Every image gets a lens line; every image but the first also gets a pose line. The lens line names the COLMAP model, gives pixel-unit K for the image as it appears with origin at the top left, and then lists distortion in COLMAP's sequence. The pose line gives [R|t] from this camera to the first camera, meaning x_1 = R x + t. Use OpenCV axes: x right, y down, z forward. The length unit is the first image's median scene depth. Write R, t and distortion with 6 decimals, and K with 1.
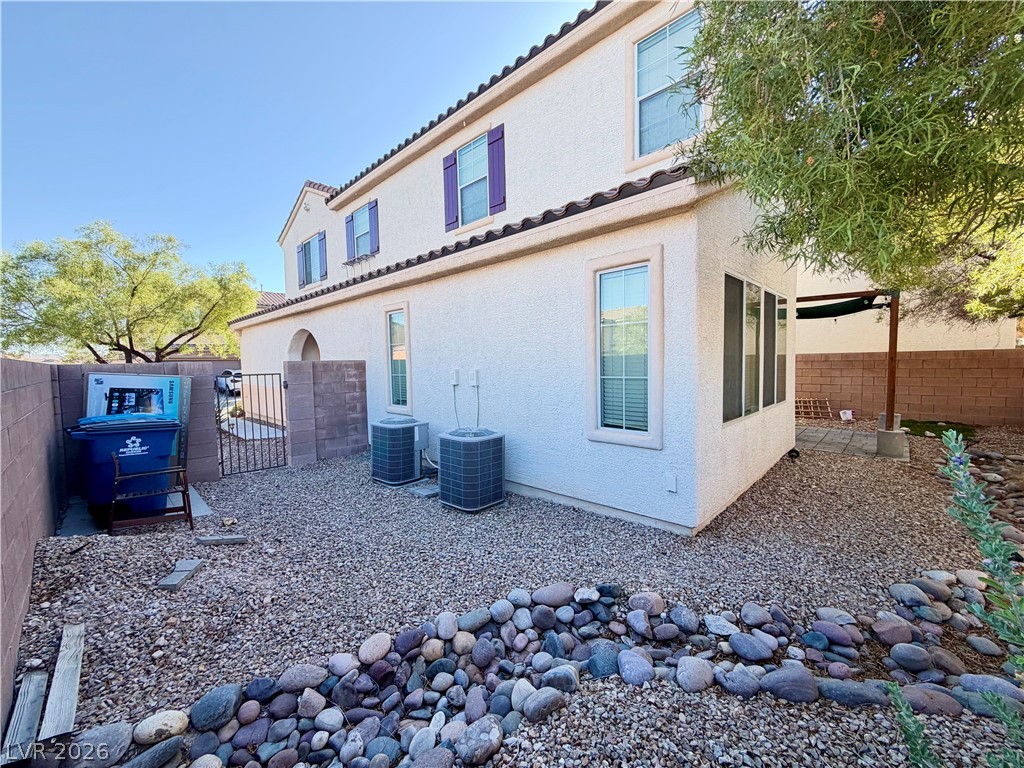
lens RADIAL K [[413.1, 0, 512.0], [0, 413.1, 384.0], [0, 0, 1]] dist [0.000659, -0.000320]
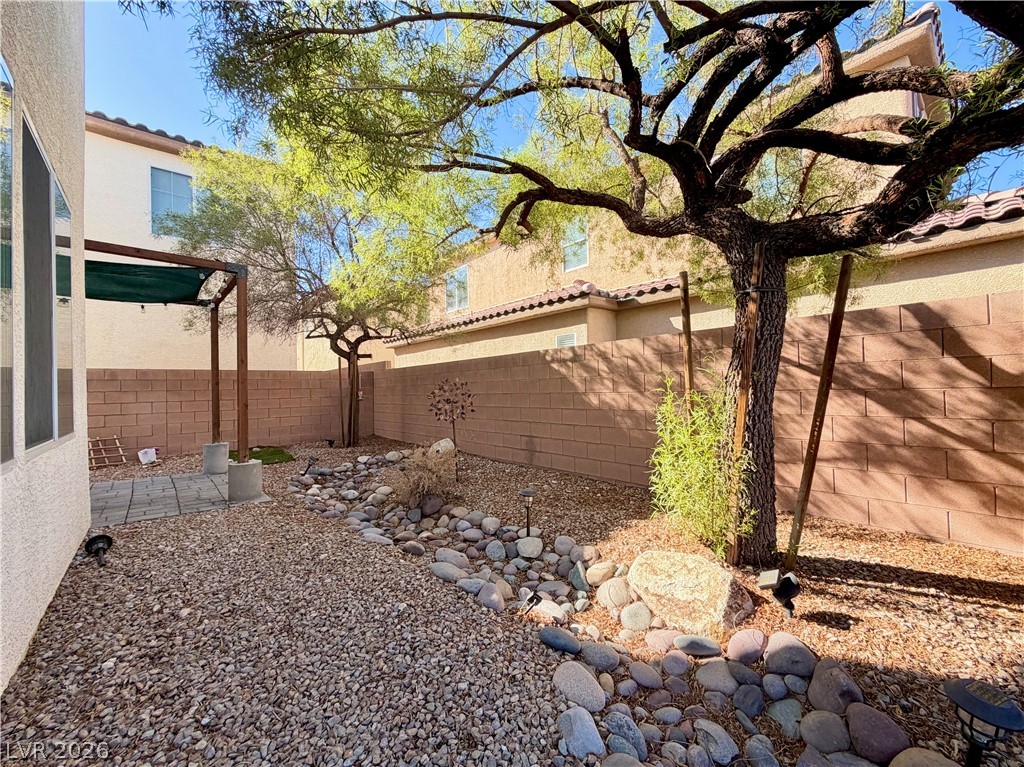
lens RADIAL K [[413.1, 0, 512.0], [0, 413.1, 383.5], [0, 0, 1]] dist [0.000659, -0.000320]
pose [[0.102051, 0.032096, 0.994261, 0.228267], [0.072352, 0.996593, -0.039597, 0.034906], [-0.992145, 0.075978, 0.099381, 0.420111]]
